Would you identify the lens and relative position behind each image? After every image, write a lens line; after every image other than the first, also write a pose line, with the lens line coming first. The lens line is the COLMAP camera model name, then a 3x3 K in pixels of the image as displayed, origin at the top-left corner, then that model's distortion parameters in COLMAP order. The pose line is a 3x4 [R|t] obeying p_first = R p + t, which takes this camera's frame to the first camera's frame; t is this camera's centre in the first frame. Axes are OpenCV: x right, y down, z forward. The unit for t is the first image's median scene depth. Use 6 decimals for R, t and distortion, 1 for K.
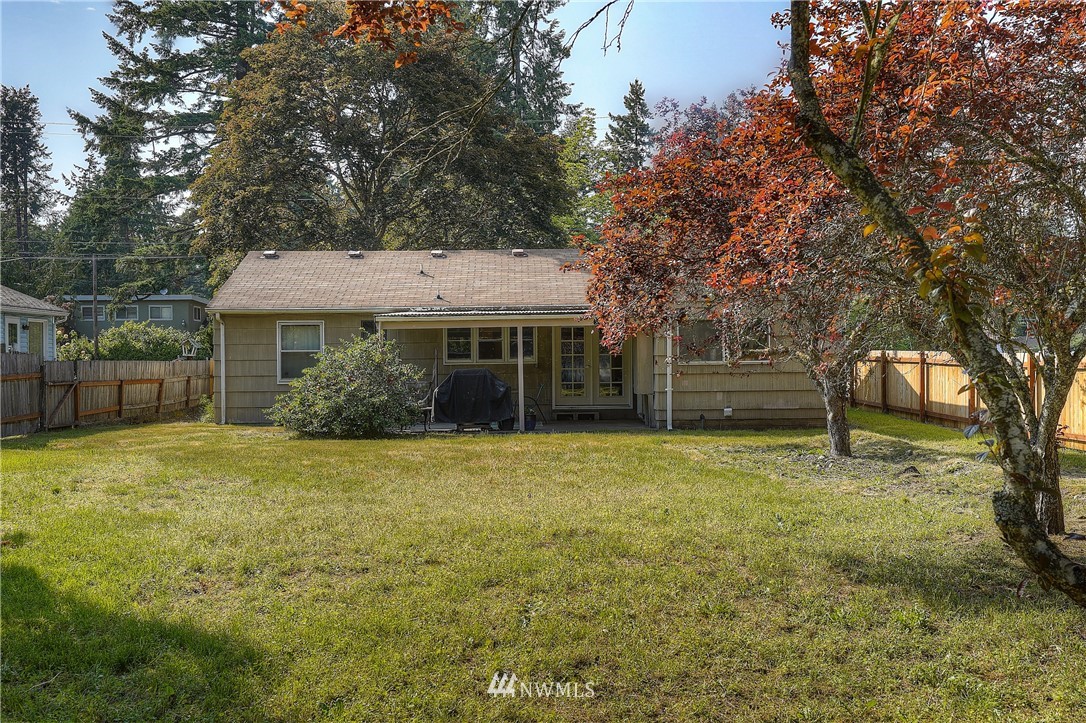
lens RADIAL K [[1056.6, 0, 545.9], [0, 1056.6, 362.7], [0, 0, 1]] dist [0.058248, 0.000000]
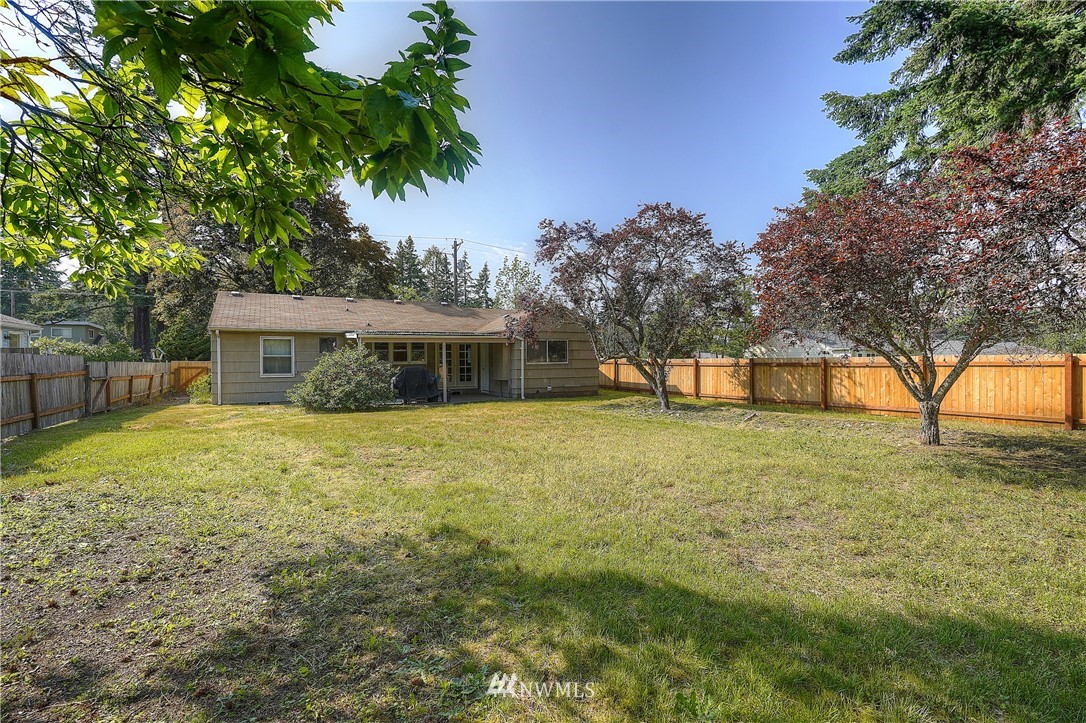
lens RADIAL K [[486.5, 0, 546.1], [0, 486.5, 361.1], [0, 0, 1]] dist [-0.006683, 0.002226]
pose [[0.882316, 0.002717, 0.470649, -0.222900], [0.001613, 0.999960, -0.008796, 0.003251], [-0.470654, 0.008520, 0.882277, 0.188410]]
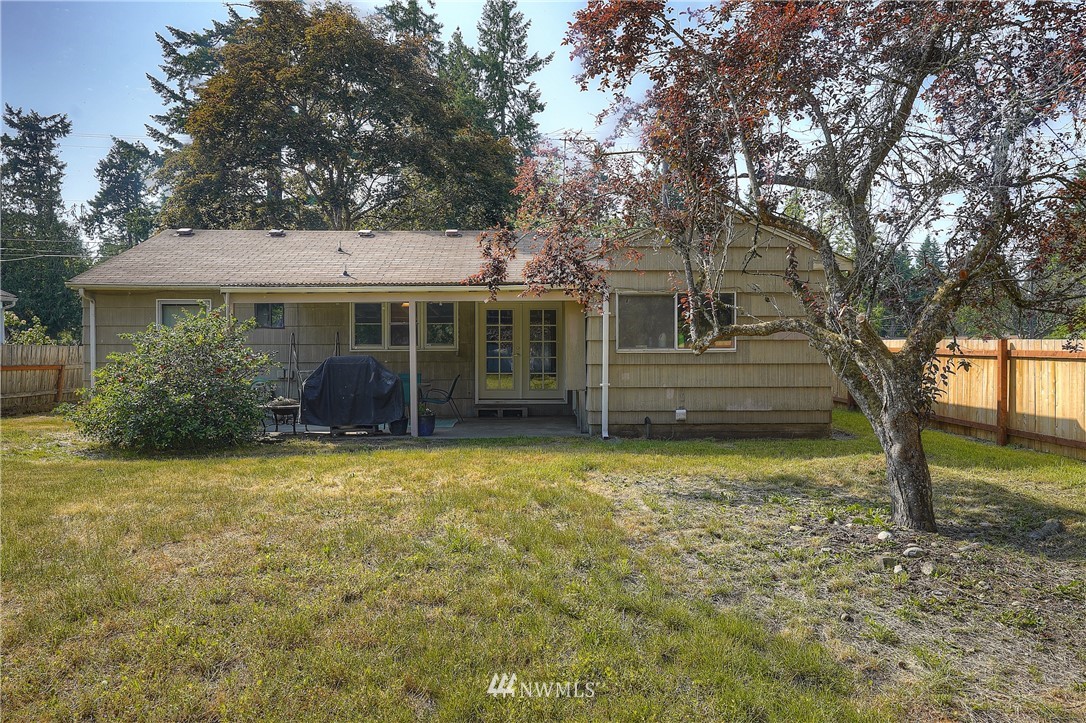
lens RADIAL K [[735.0, 0, 540.6], [0, 735.0, 362.0], [0, 0, 1]] dist [0.006636, -0.001401]
pose [[0.999961, 0.008310, 0.003109, 0.059025], [-0.008340, 0.999916, 0.009923, 0.003336], [-0.003026, -0.009948, 0.999946, 0.405338]]
